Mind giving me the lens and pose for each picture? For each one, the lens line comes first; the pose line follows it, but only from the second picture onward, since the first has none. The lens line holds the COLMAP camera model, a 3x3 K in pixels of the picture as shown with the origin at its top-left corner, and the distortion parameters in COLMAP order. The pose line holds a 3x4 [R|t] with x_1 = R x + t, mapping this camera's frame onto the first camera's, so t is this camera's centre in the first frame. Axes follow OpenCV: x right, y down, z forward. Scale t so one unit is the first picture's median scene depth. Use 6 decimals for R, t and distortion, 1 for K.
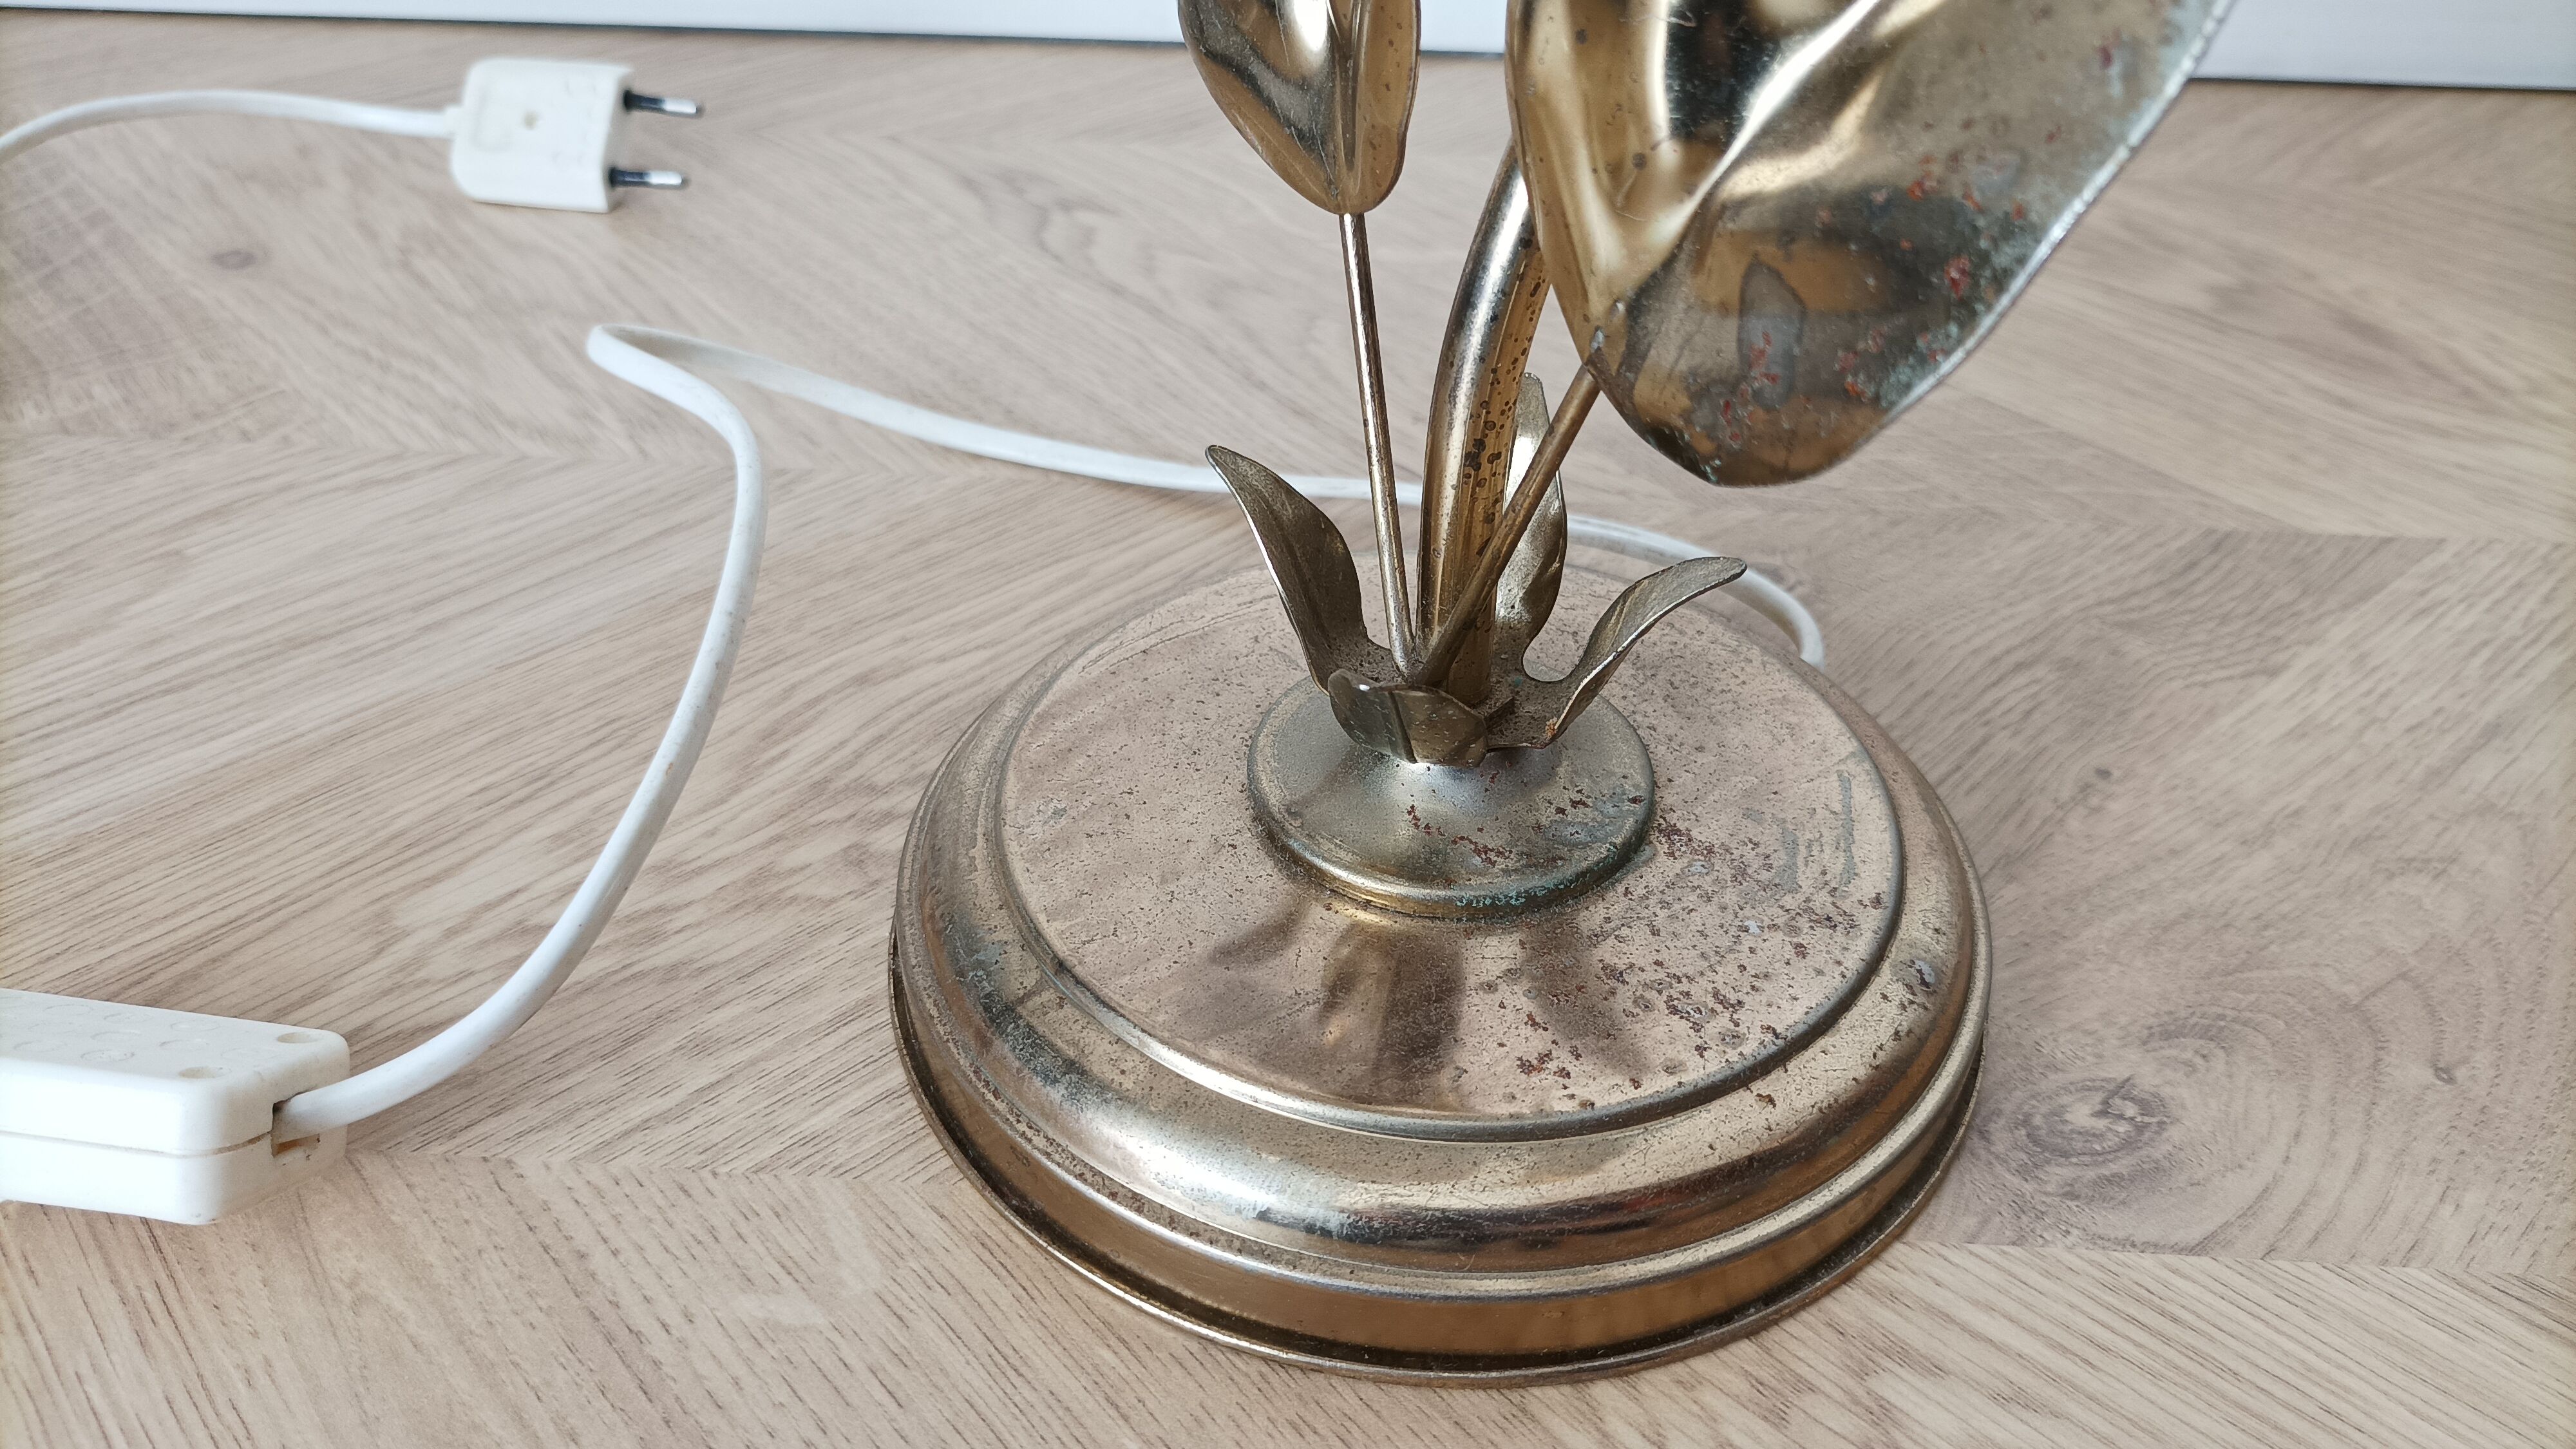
lens RADIAL K [[1967.6, 0, 1270.9], [0, 1967.6, 719.4], [0, 0, 1]] dist [0.002537, -0.018000]
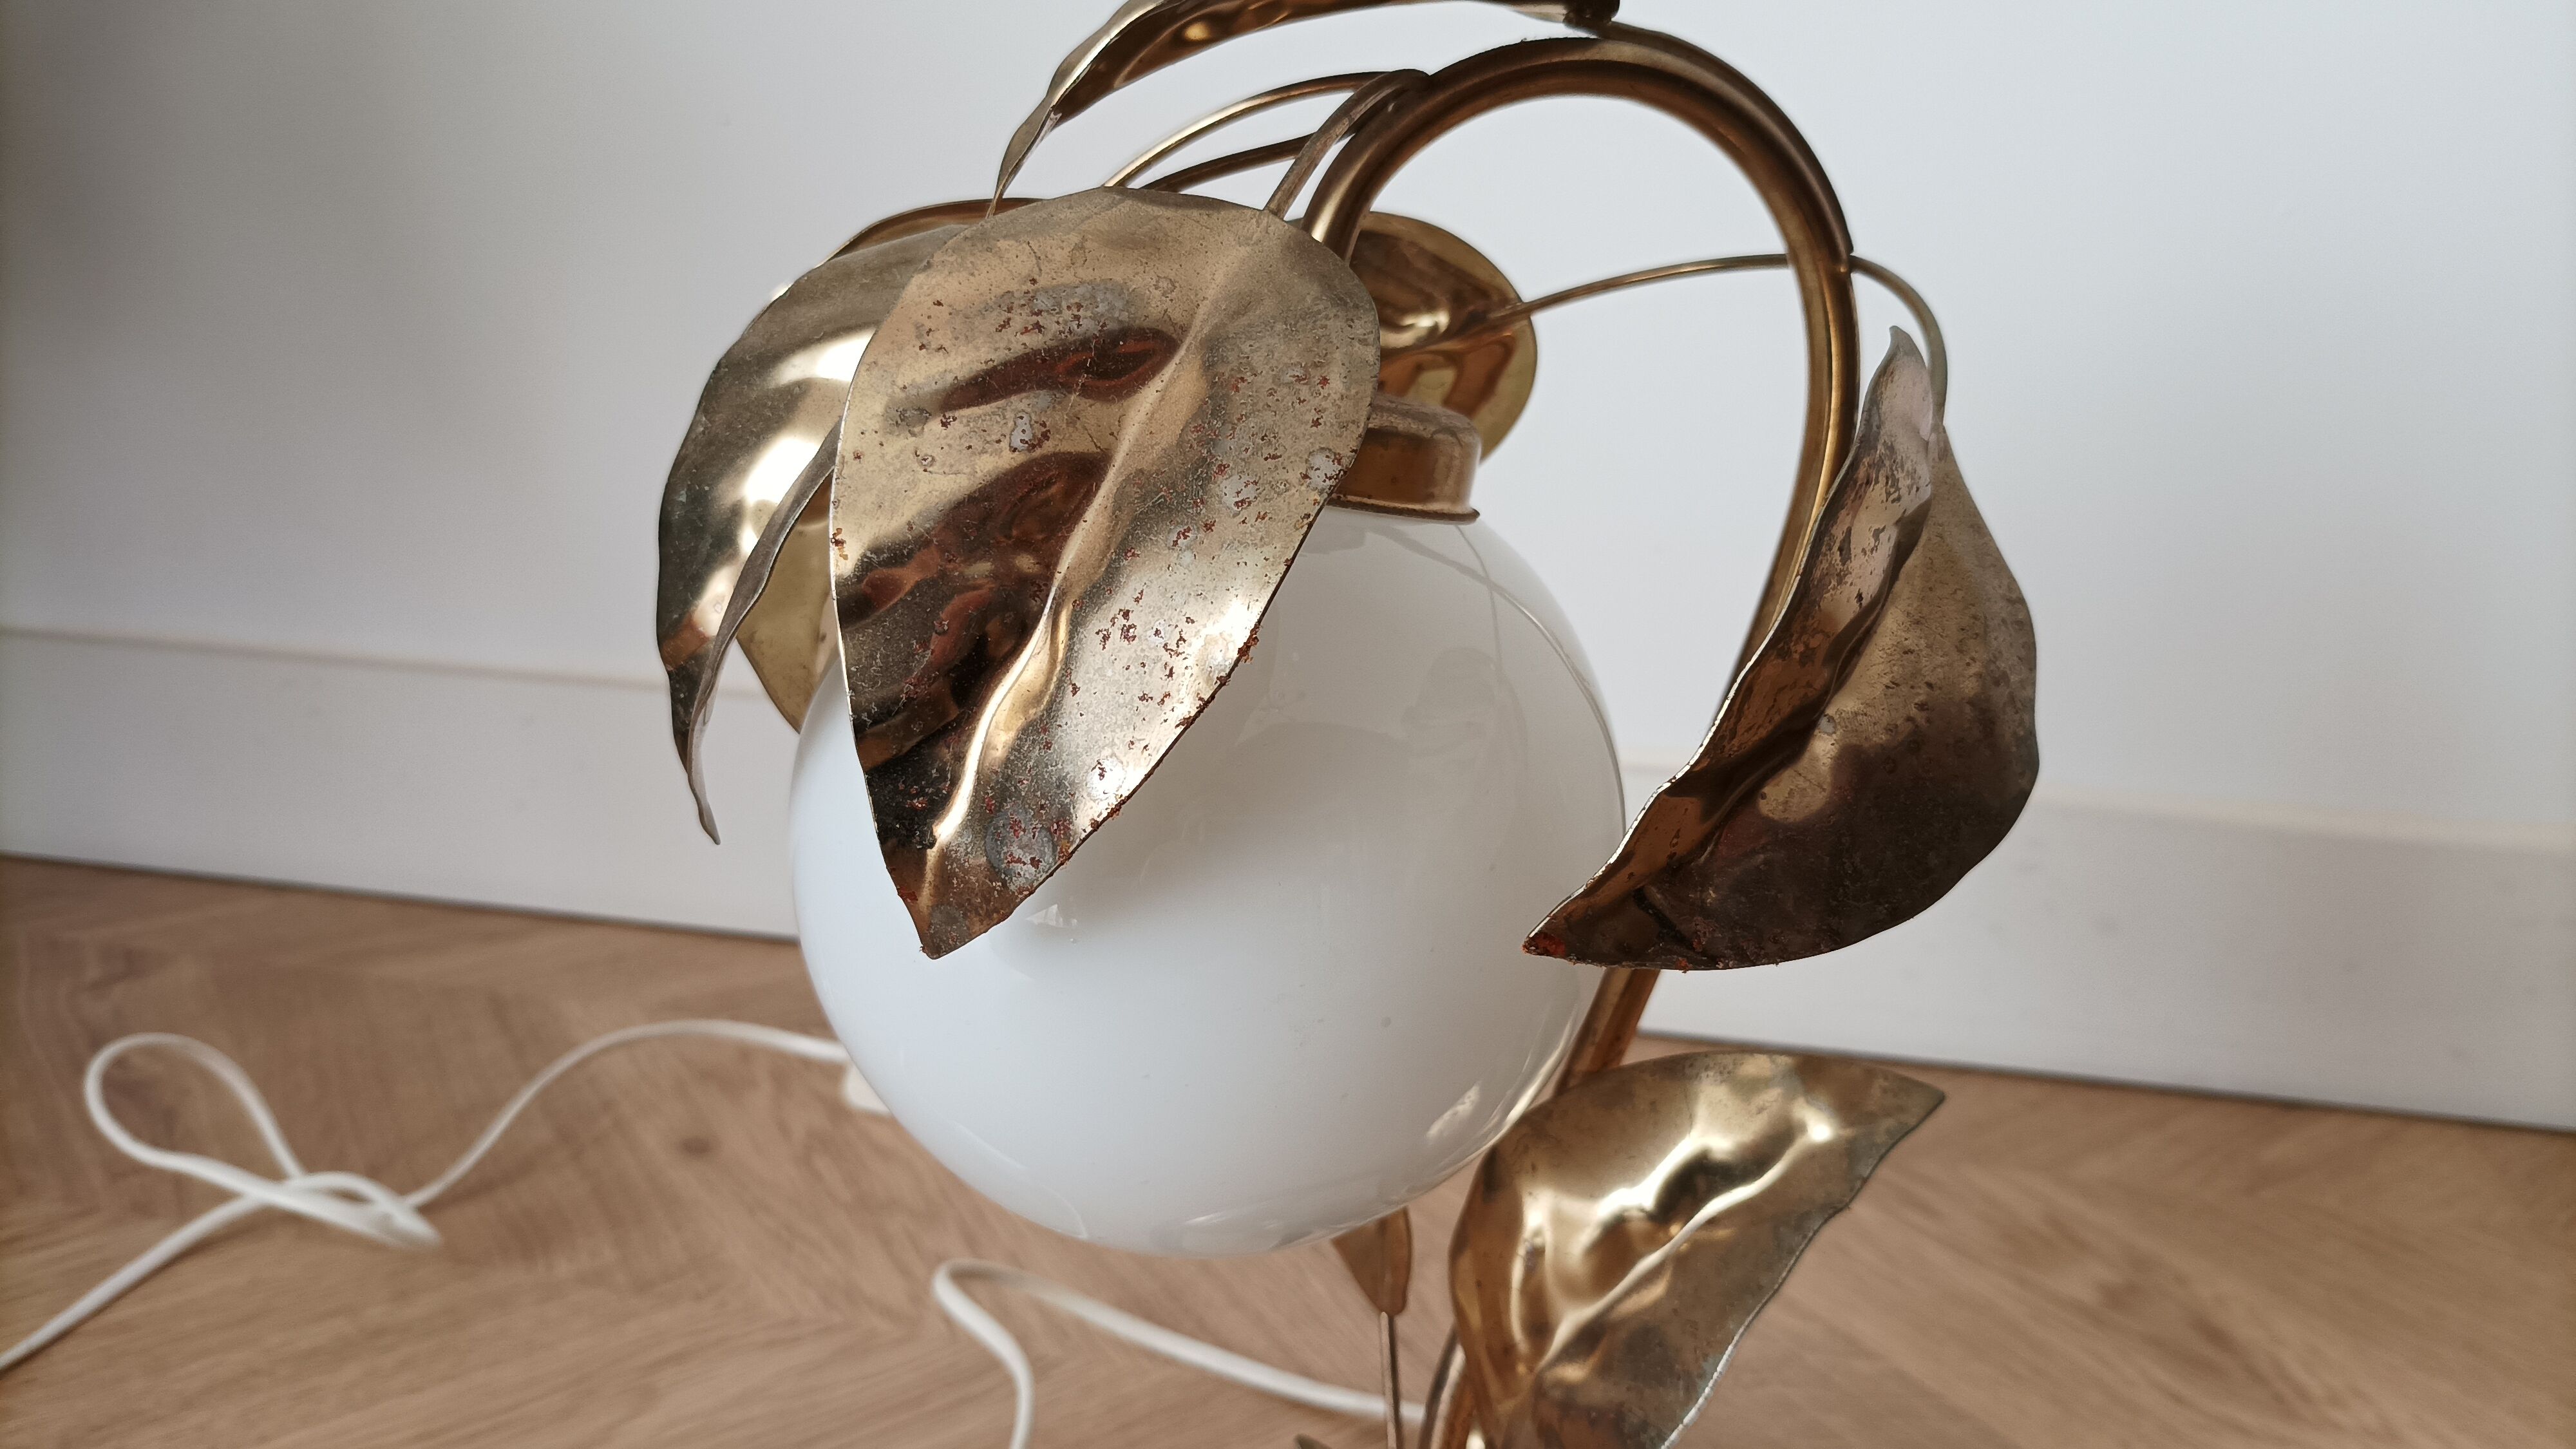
lens RADIAL K [[1967.6, 0, 1271.2], [0, 1967.6, 711.3], [0, 0, 1]] dist [0.002537, -0.018000]
pose [[0.990071, 0.050373, -0.131233, 0.103833], [-0.092242, 0.937285, -0.336136, -0.115703], [0.106071, 0.344904, 0.932626, -0.601495]]
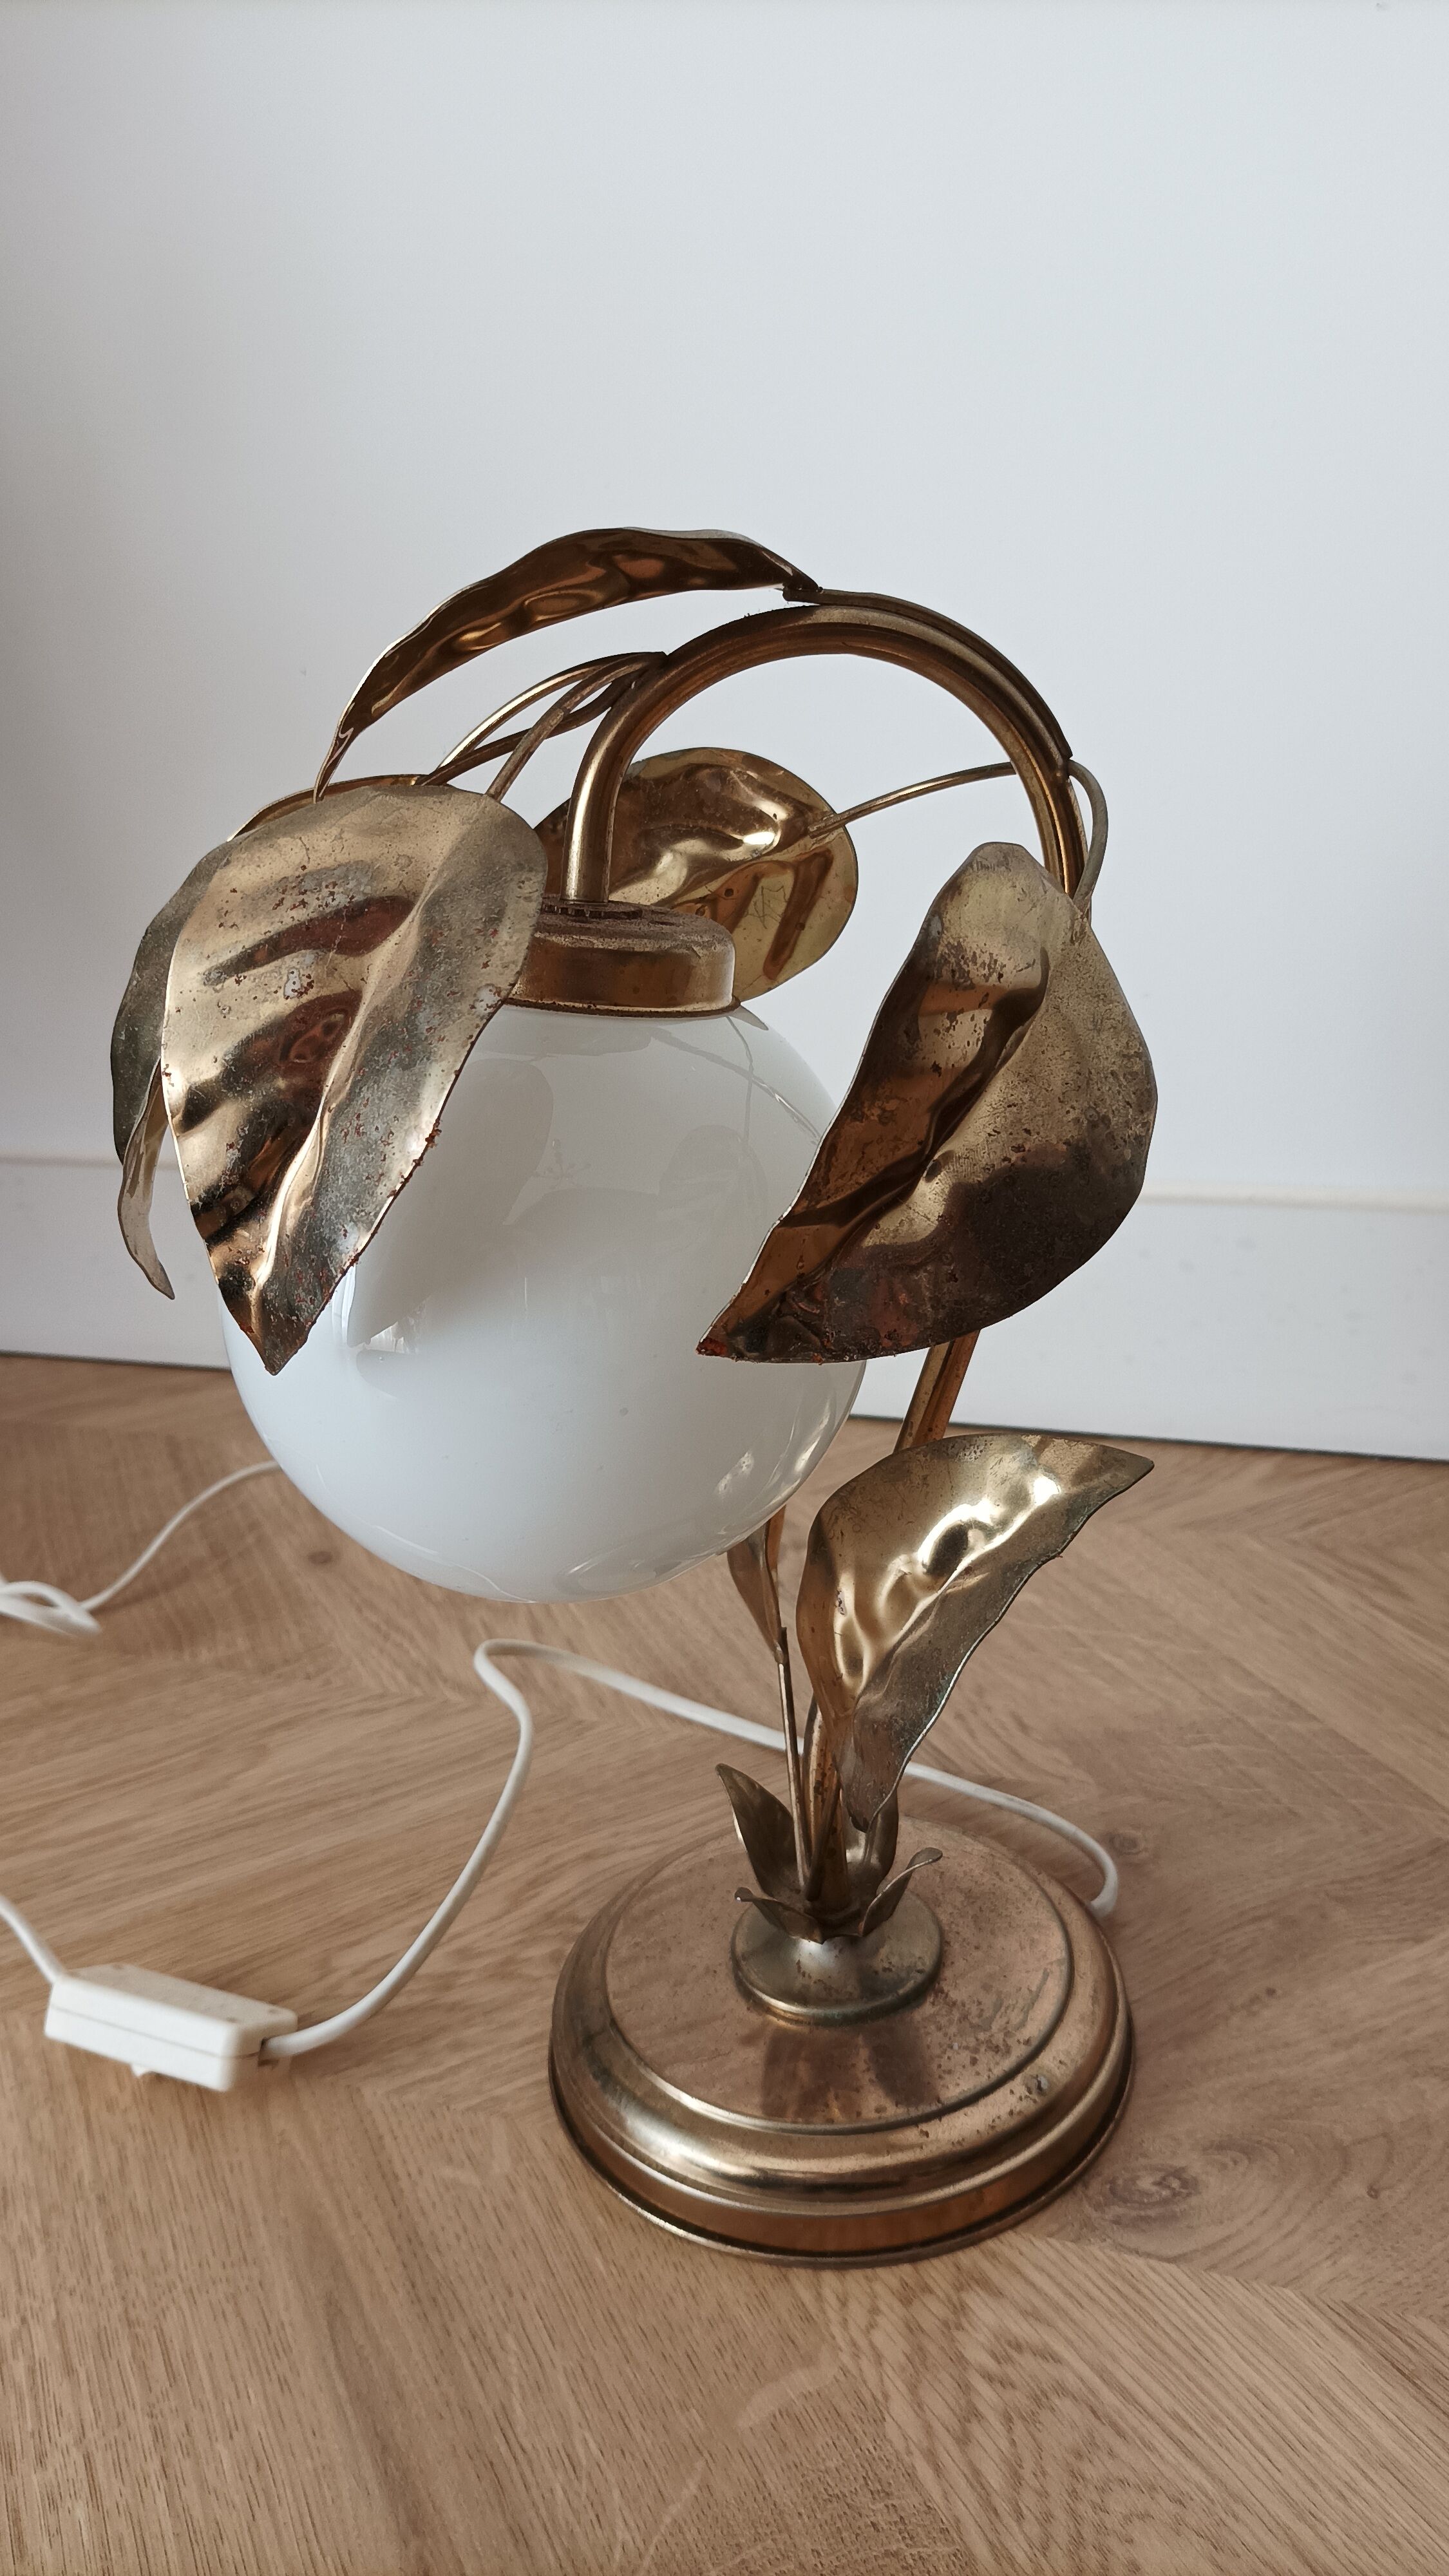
lens RADIAL K [[1967.6, 0, 717.6], [0, 1967.6, 1273.3], [0, 0, 1]] dist [0.002537, -0.018000]
pose [[0.956911, 0.015855, -0.289948, 0.422493], [-0.096230, 0.959400, -0.265126, -0.065900], [0.273973, 0.281604, 0.919586, -0.786036]]
